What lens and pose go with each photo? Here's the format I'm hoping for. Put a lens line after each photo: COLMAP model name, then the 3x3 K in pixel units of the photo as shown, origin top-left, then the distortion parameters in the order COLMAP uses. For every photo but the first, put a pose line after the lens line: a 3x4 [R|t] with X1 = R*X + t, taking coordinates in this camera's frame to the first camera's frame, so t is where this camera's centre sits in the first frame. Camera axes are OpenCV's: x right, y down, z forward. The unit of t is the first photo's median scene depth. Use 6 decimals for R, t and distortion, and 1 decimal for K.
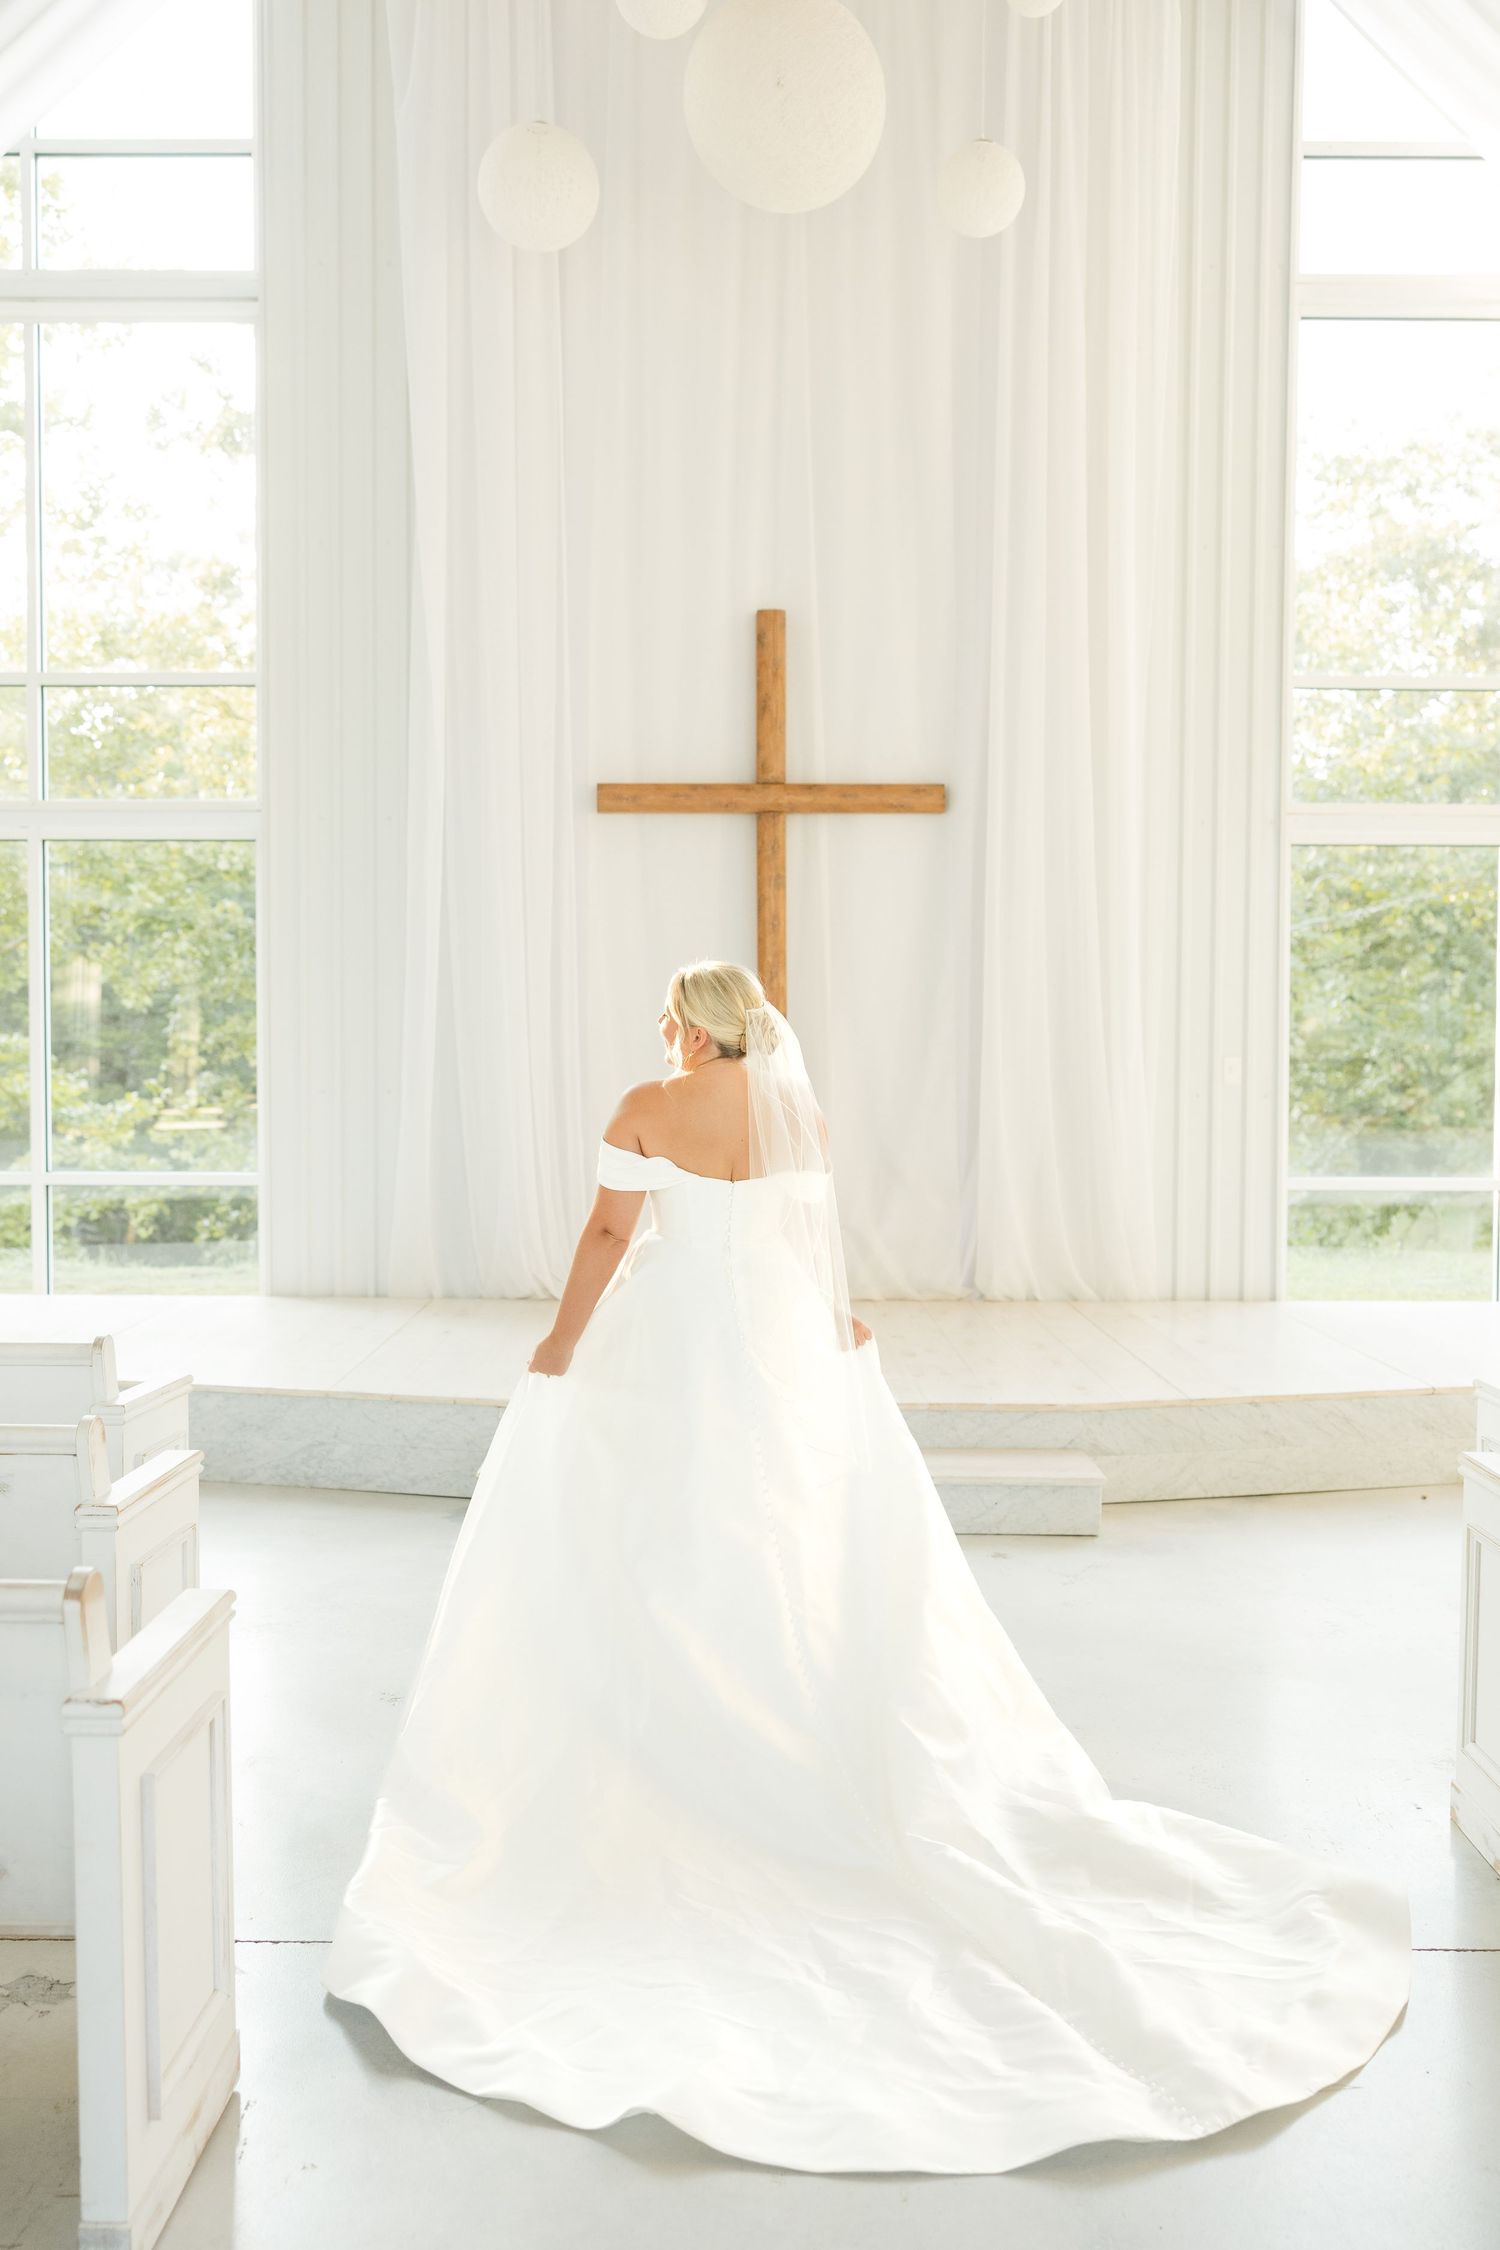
lens RADIAL K [[1982.1, 0, 735.9], [0, 1982.1, 1120.1], [0, 0, 1]] dist [-0.009741, -0.021324]
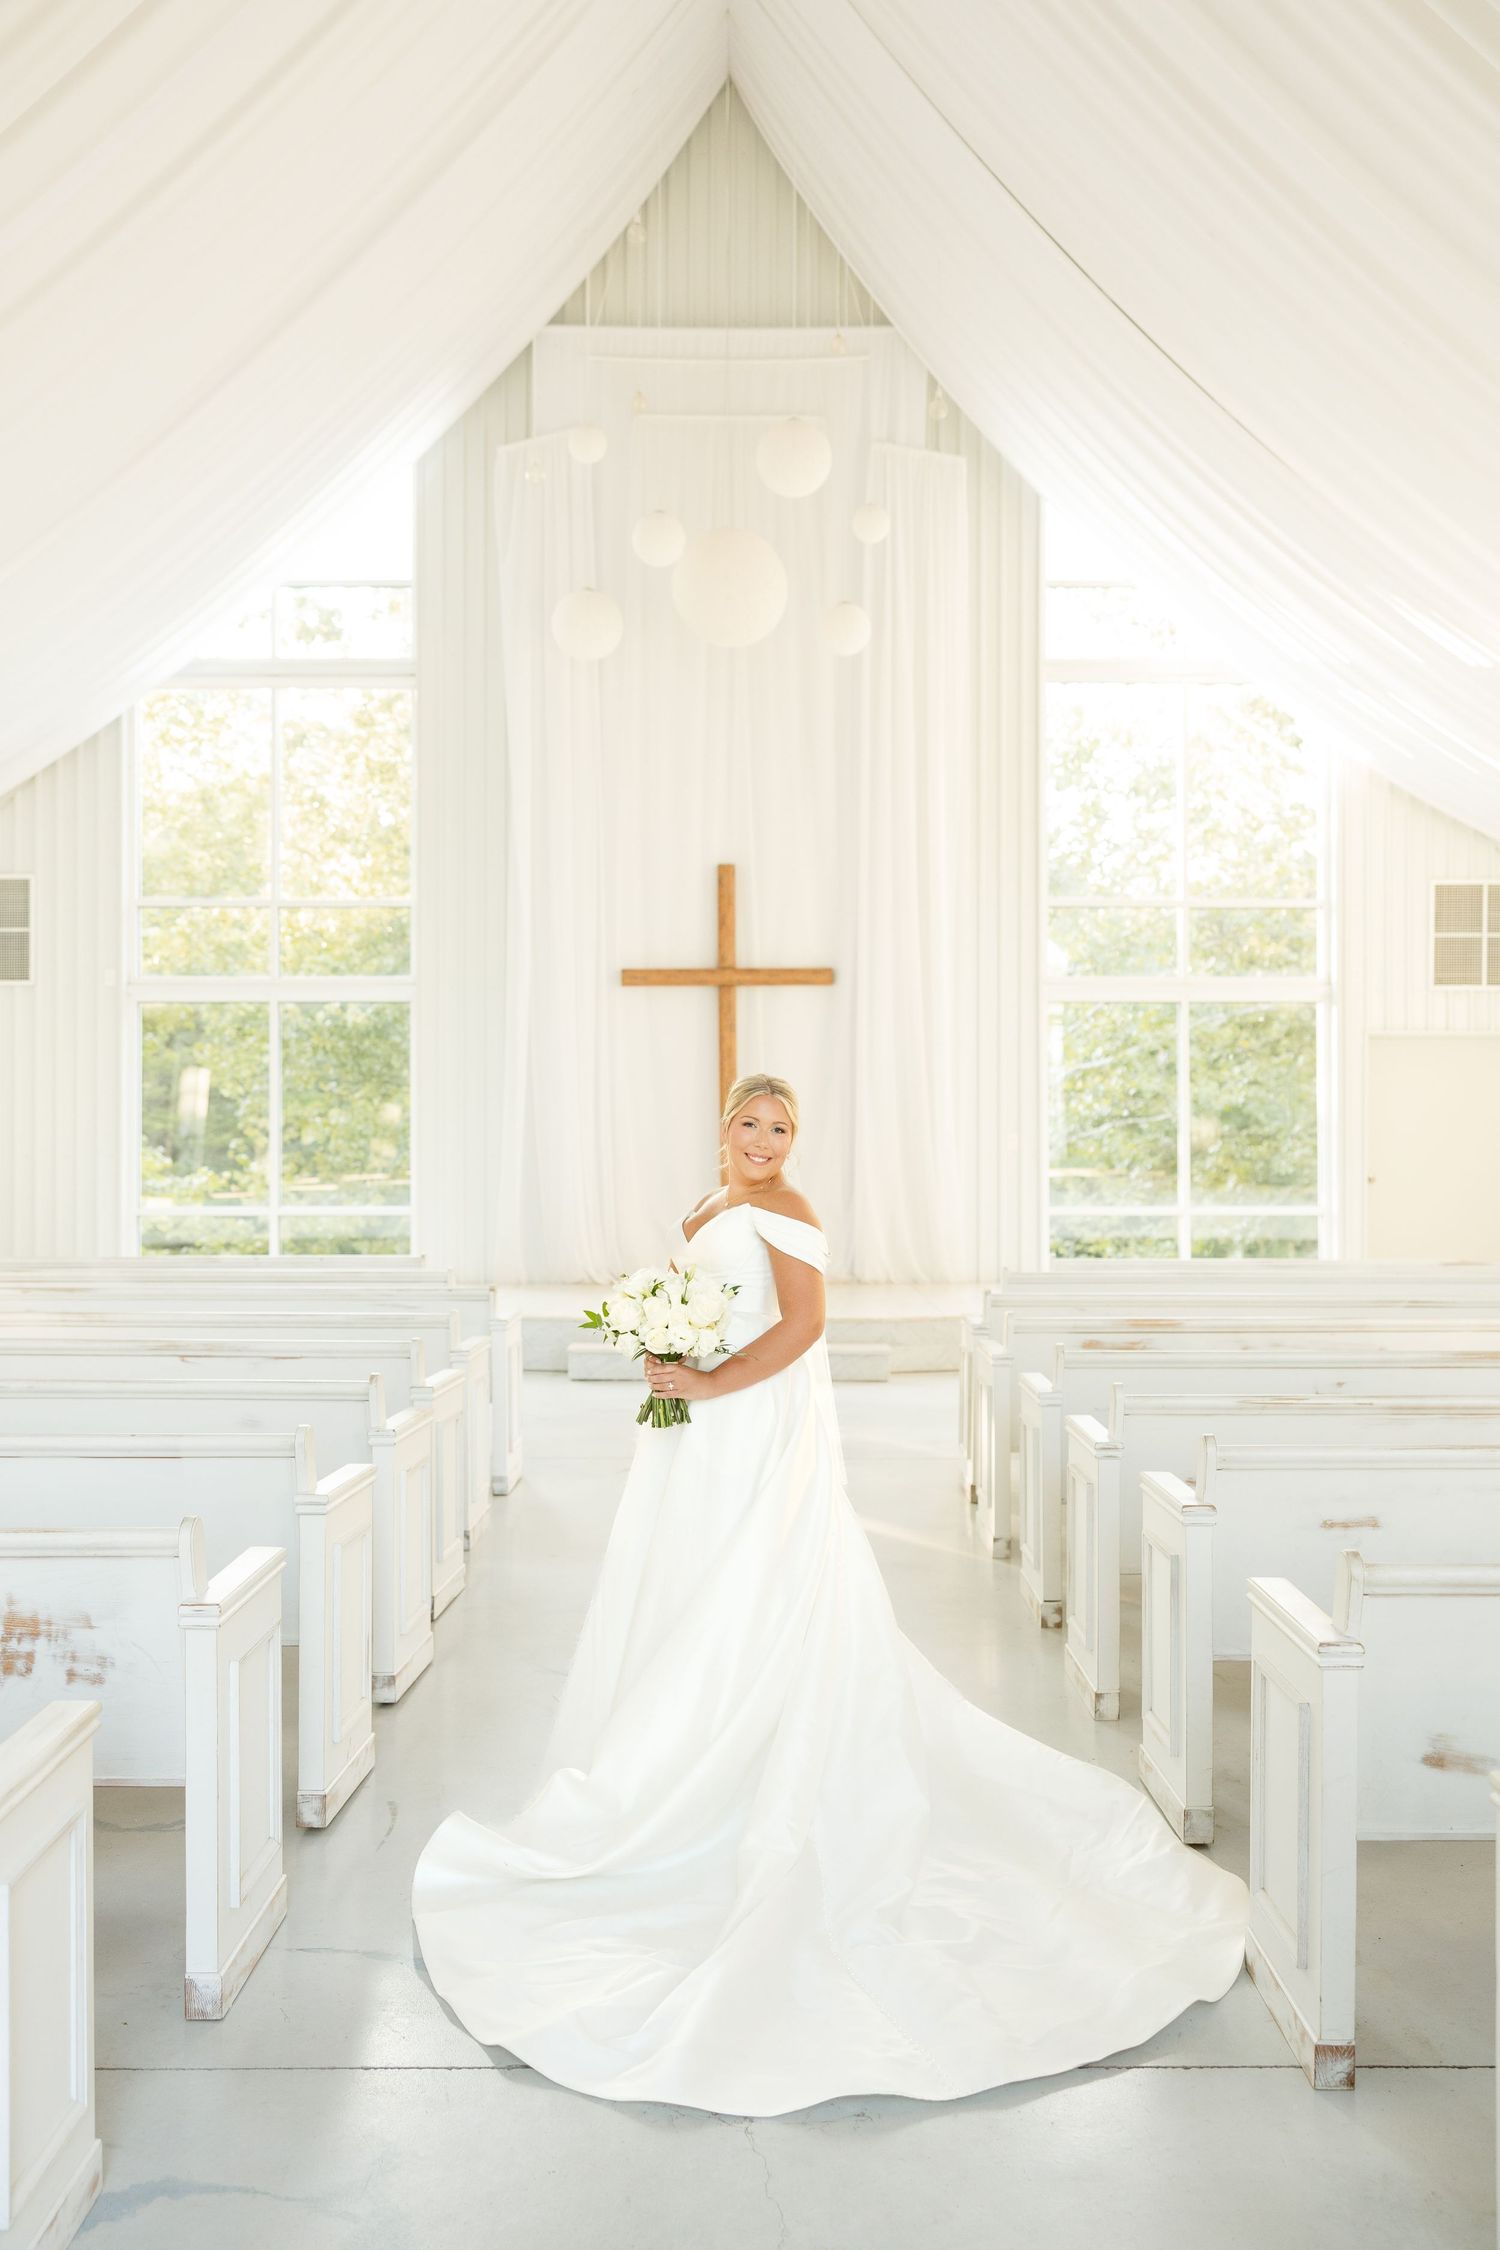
lens RADIAL K [[1982.1, 0, 728.3], [0, 1982.1, 1134.1], [0, 0, 1]] dist [-0.009741, -0.021324]
pose [[0.999988, -0.004291, -0.002261, 0.021924], [0.004216, 0.999470, -0.032273, 0.021278], [0.002398, 0.032263, 0.999477, -0.642811]]
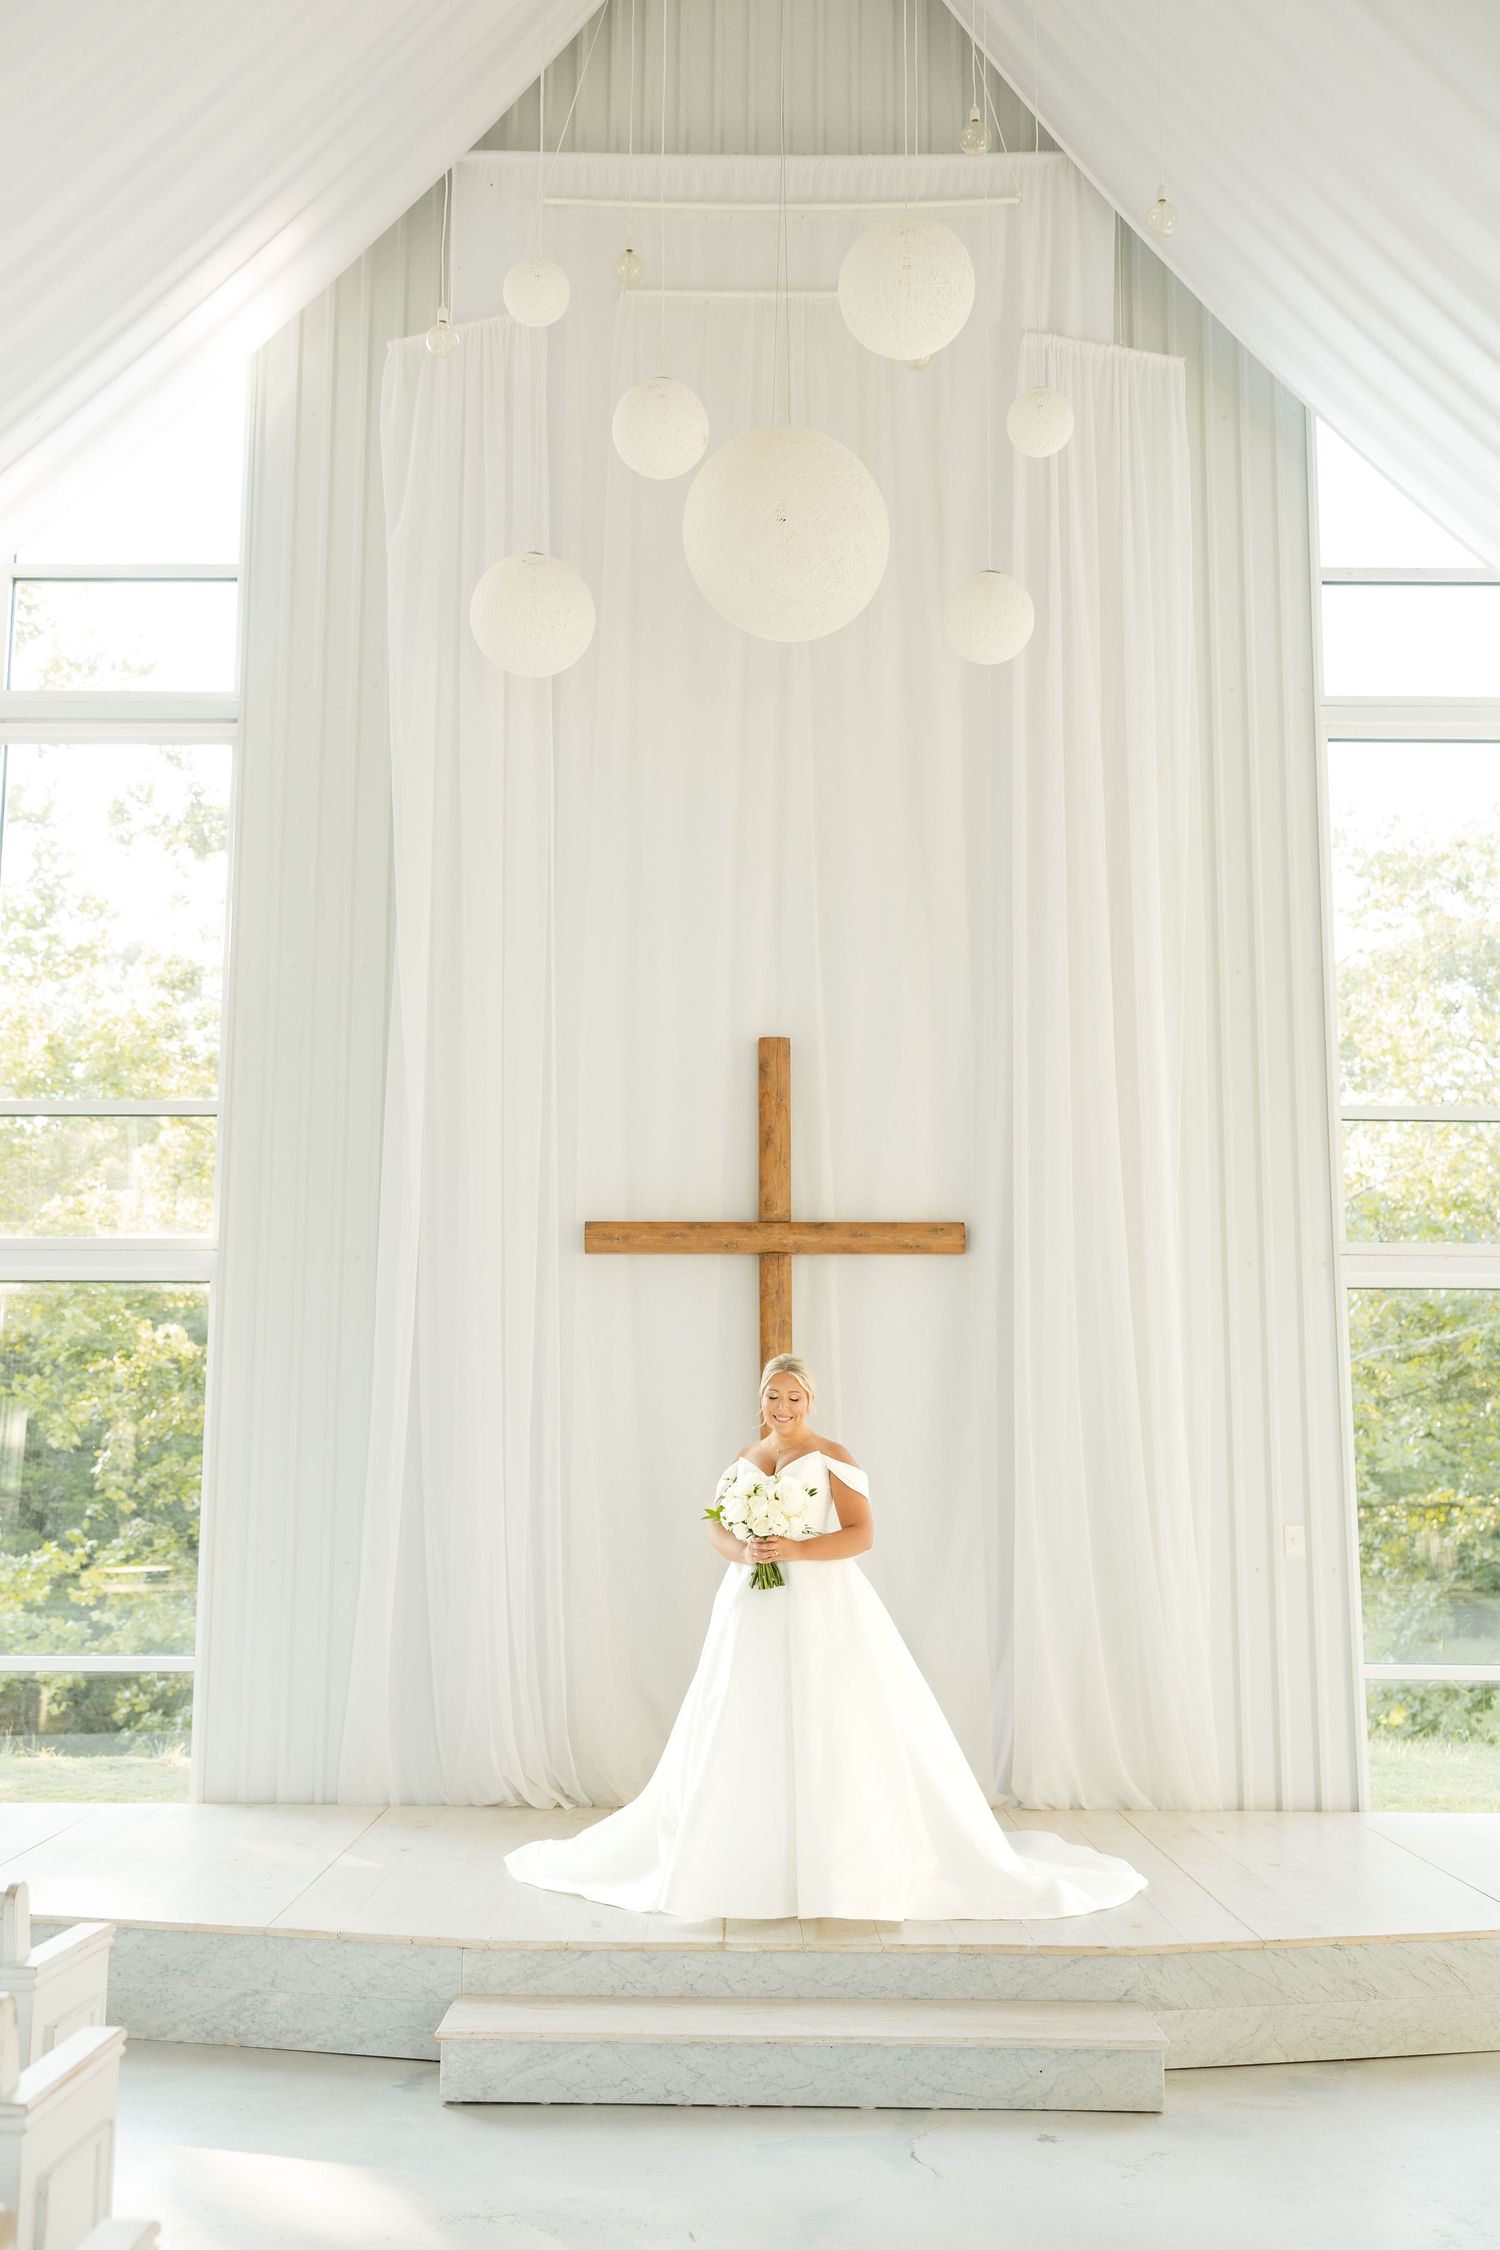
lens RADIAL K [[2218.5, 0, 727.5], [0, 2218.5, 1114.7], [0, 0, 1]] dist [0.008395, 0.000000]
pose [[0.999991, -0.000436, -0.004115, -0.000010], [-0.000391, 0.980030, -0.198852, -0.014257], [0.004120, 0.198852, 0.980021, -0.016579]]
